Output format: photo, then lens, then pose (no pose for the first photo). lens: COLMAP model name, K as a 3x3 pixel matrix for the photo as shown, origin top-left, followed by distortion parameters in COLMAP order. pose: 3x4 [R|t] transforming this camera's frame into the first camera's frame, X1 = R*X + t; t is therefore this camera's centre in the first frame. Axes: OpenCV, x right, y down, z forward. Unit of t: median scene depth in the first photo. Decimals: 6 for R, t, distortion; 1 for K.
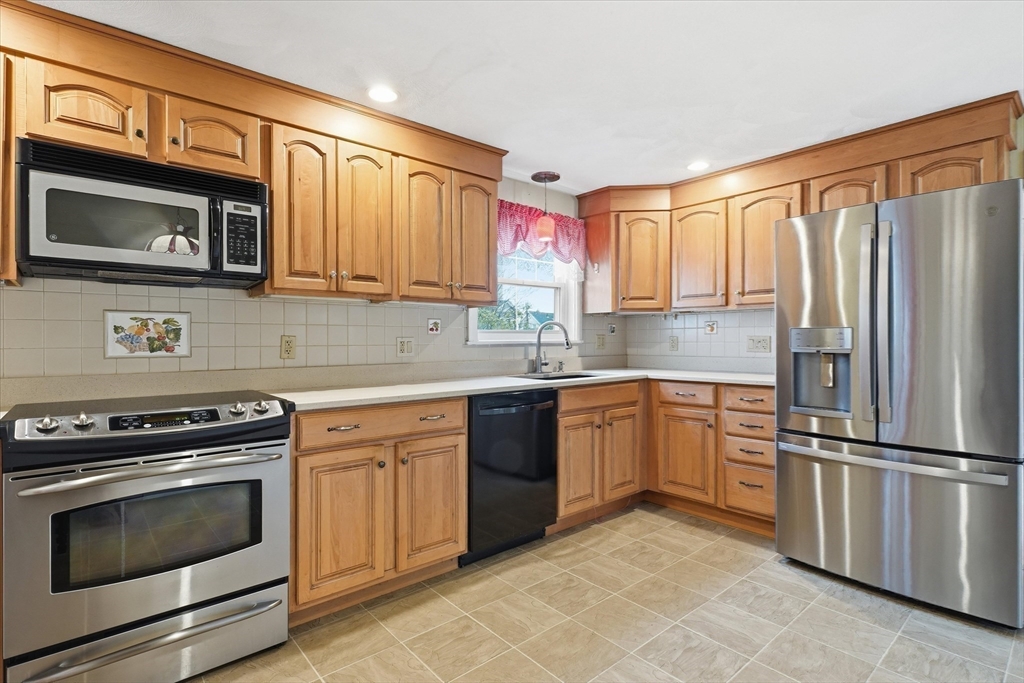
lens RADIAL K [[499.8, 0, 508.9], [0, 499.8, 341.7], [0, 0, 1]] dist [0.003472, -0.000245]
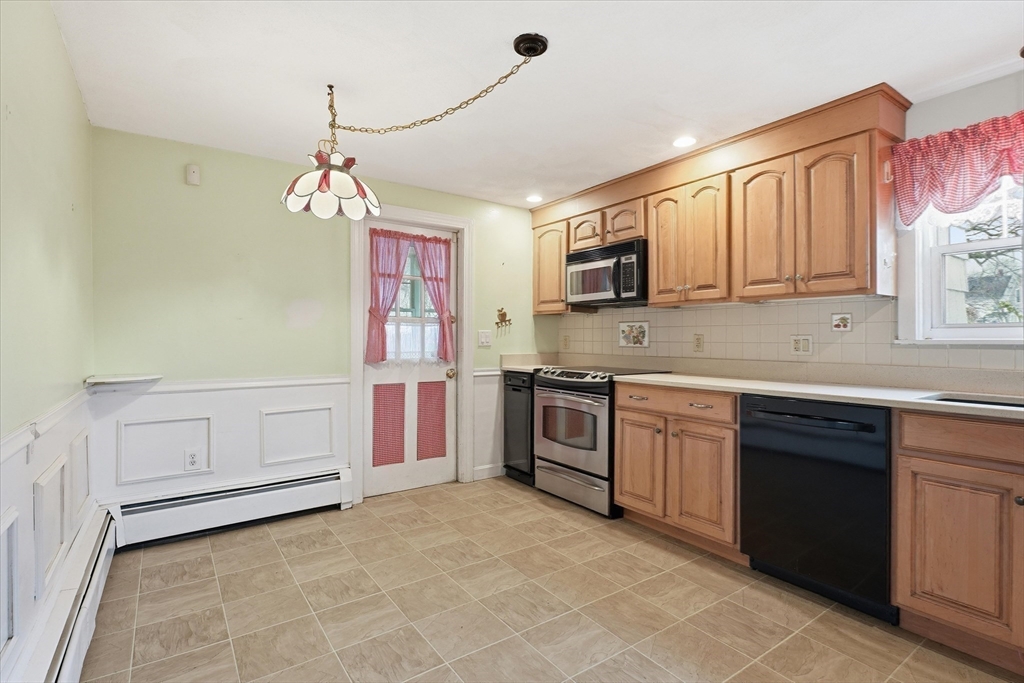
lens RADIAL K [[499.8, 0, 510.5], [0, 499.8, 338.0], [0, 0, 1]] dist [0.003472, -0.000245]
pose [[-0.106069, 0.002214, -0.994356, 1.070802], [-0.004897, 0.999984, 0.002749, -0.003985], [0.994347, 0.005161, -0.106056, 0.721576]]
